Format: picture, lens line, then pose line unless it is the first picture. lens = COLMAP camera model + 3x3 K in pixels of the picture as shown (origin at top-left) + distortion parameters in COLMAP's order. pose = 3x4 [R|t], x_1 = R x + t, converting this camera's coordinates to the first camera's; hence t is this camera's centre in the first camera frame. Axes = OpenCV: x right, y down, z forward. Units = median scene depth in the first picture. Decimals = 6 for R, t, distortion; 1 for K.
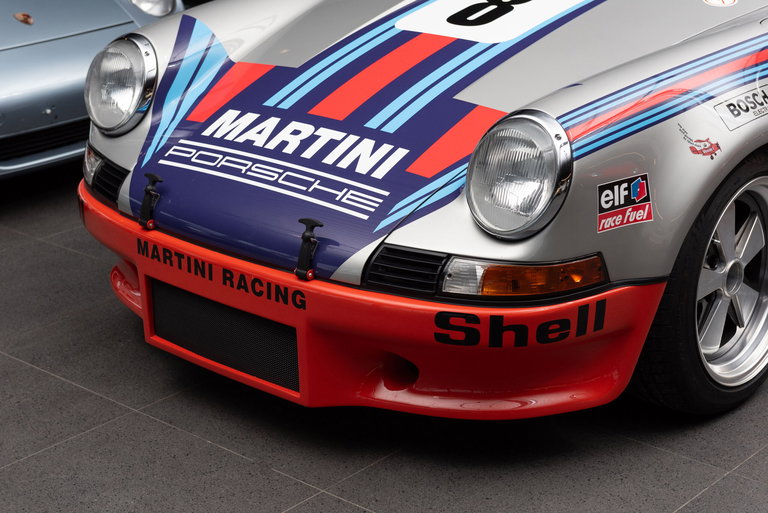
lens RADIAL K [[1549.7, 0, 381.8], [0, 1549.7, 257.8], [0, 0, 1]] dist [-0.011958, 0.000000]
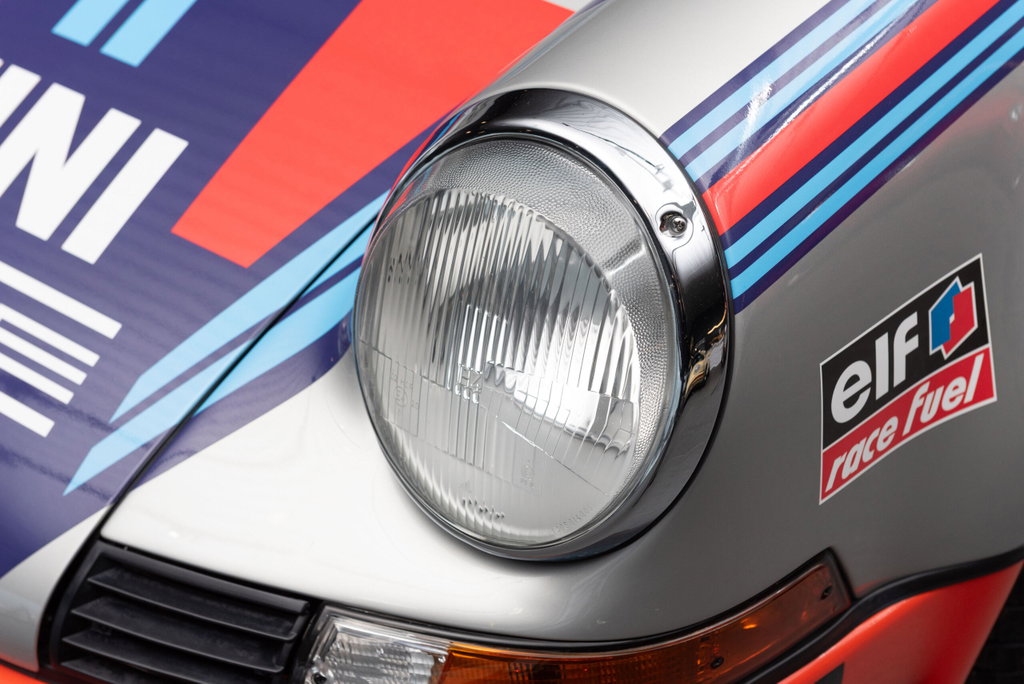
lens RADIAL K [[2066.2, 0, 517.1], [0, 2066.2, 338.4], [0, 0, 1]] dist [-0.011958, 0.000000]
pose [[0.996943, -0.069978, 0.034760, 0.068502], [0.056723, 0.954130, 0.293970, -0.154372], [-0.053737, -0.291100, 0.955182, 0.614348]]
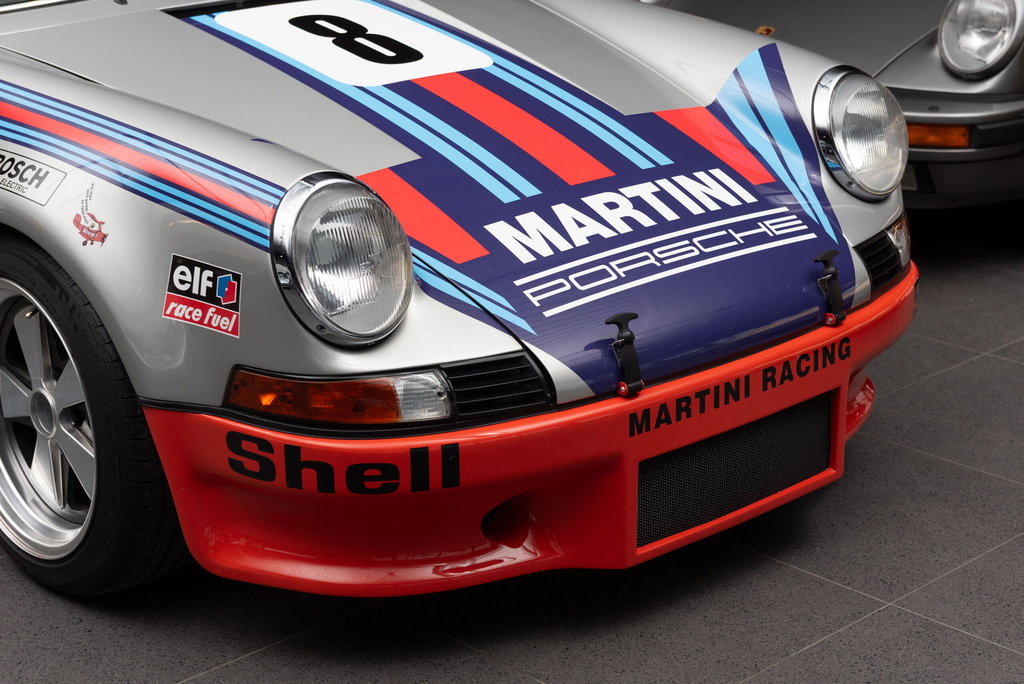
lens RADIAL K [[2066.2, 0, 512.6], [0, 2066.2, 341.9], [0, 0, 1]] dist [-0.011958, 0.000000]
pose [[0.039021, -0.291633, 0.955734, -1.109712], [0.327852, 0.907252, 0.263454, -0.323733], [-0.943923, 0.303059, 0.131015, 1.020664]]
